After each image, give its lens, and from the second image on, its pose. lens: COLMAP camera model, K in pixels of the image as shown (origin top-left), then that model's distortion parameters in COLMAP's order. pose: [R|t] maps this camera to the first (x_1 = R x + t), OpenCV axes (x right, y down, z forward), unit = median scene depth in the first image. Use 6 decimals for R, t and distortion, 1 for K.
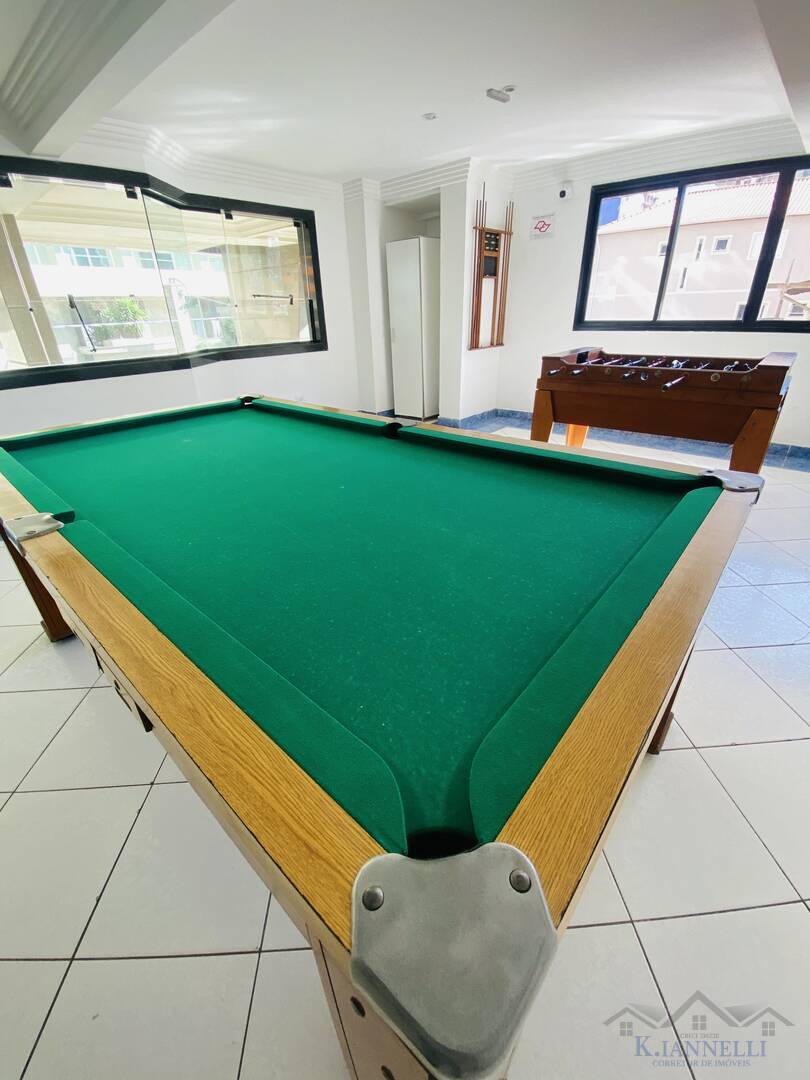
lens RADIAL K [[435.4, 0, 403.3], [0, 435.4, 544.3], [0, 0, 1]] dist [0.005781, -0.007381]
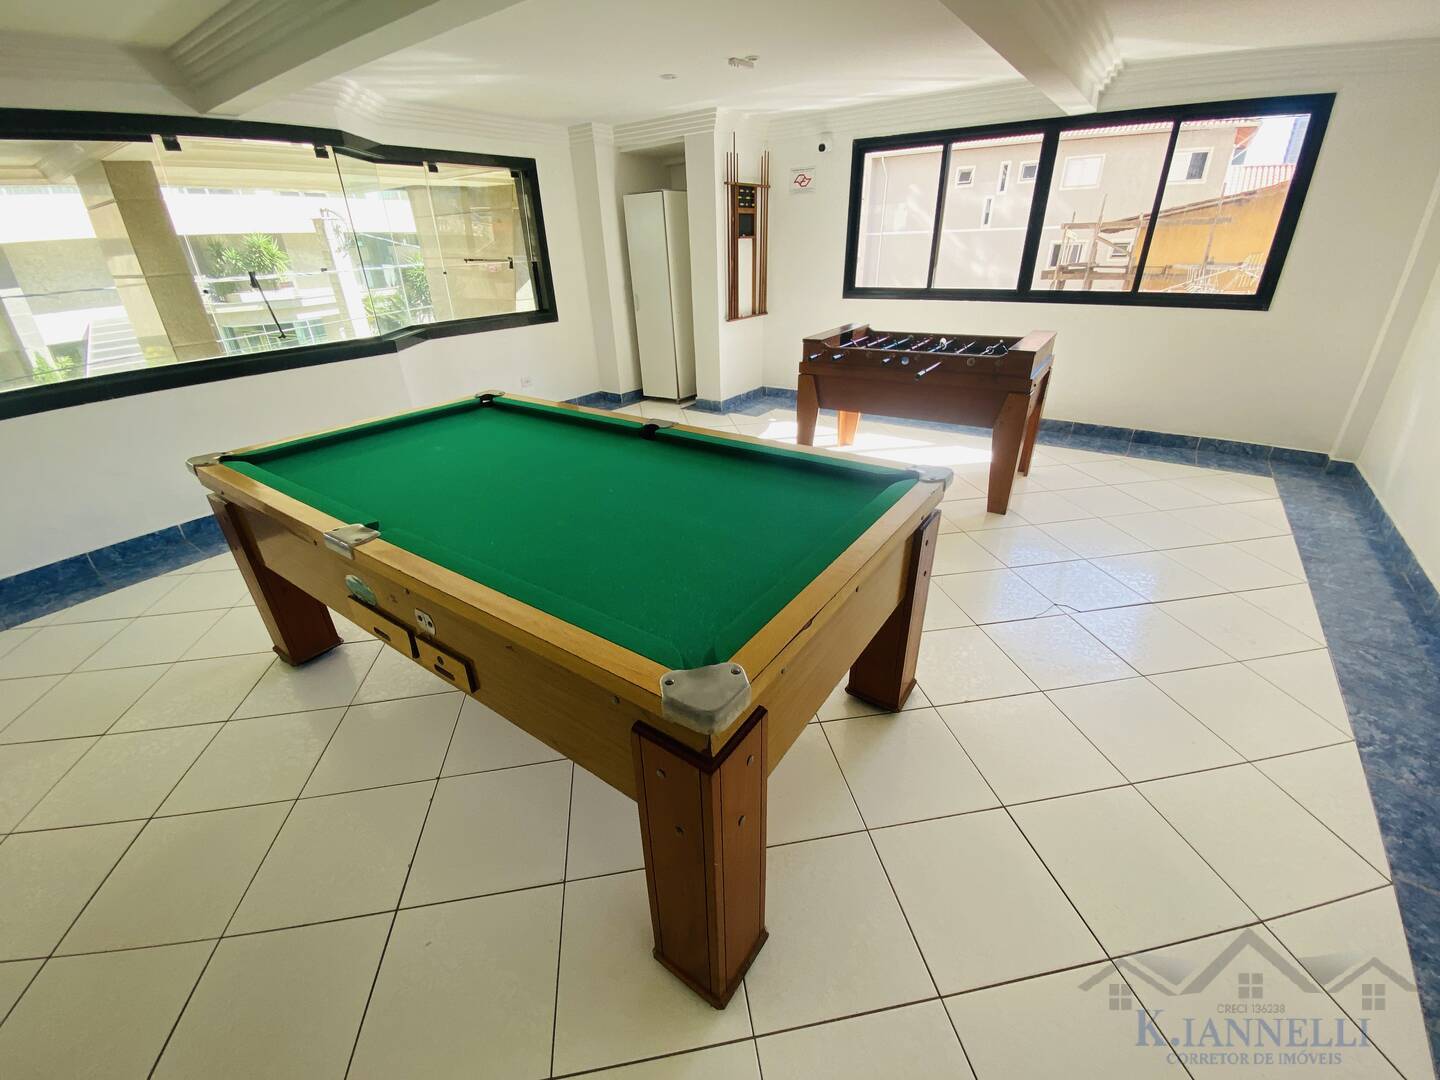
lens RADIAL K [[580.5, 0, 719.4], [0, 580.5, 545.4], [0, 0, 1]] dist [0.005781, -0.007381]
pose [[0.993309, -0.050422, 0.103903, -0.006488], [0.052166, 0.998538, -0.014138, 0.012898], [-0.103038, 0.019463, 0.994487, -0.143564]]
